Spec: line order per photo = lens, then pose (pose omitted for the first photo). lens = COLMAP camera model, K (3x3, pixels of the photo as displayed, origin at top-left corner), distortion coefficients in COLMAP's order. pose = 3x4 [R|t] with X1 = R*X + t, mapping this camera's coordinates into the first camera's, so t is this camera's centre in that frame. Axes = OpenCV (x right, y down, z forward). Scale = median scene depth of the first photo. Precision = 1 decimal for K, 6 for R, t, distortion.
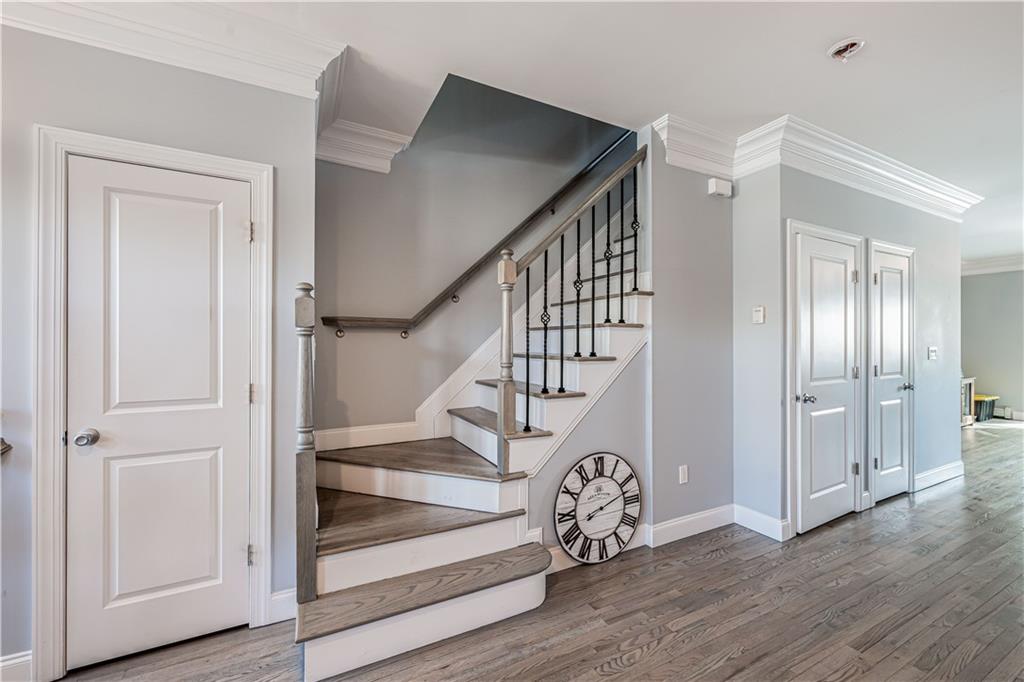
lens RADIAL K [[413.6, 0, 512.0], [0, 413.6, 341.0], [0, 0, 1]] dist [-0.000476, 0.000048]
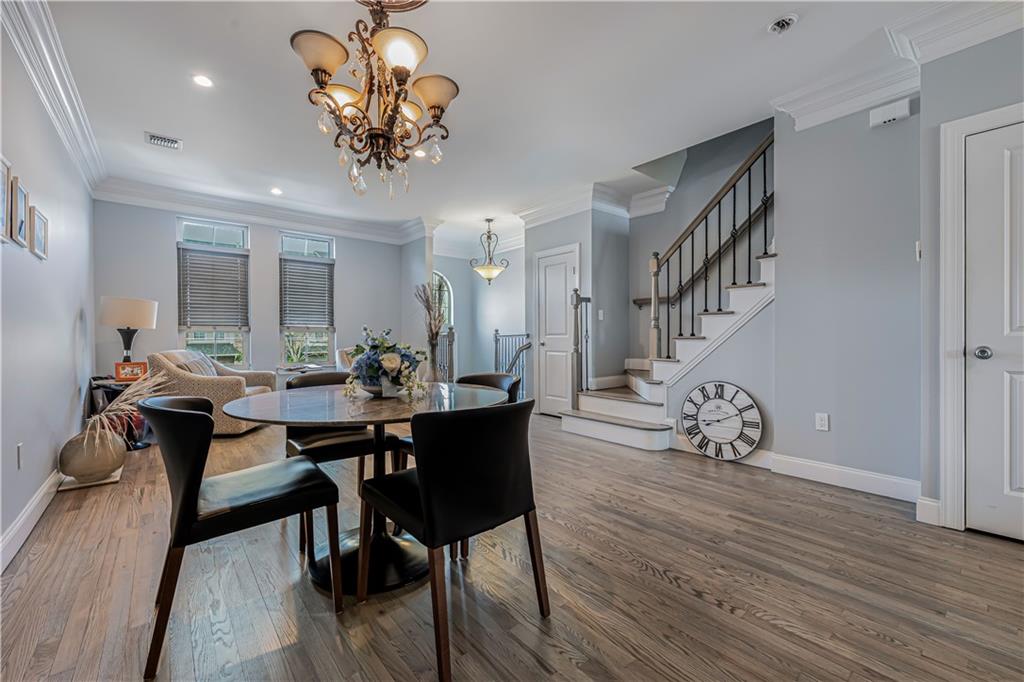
lens RADIAL K [[413.6, 0, 512.0], [0, 413.6, 341.0], [0, 0, 1]] dist [-0.000476, 0.000048]
pose [[0.225614, 0.008105, -0.974183, 1.414684], [0.007961, 0.999917, 0.010163, 0.118589], [0.974184, -0.010049, 0.225530, 0.018379]]
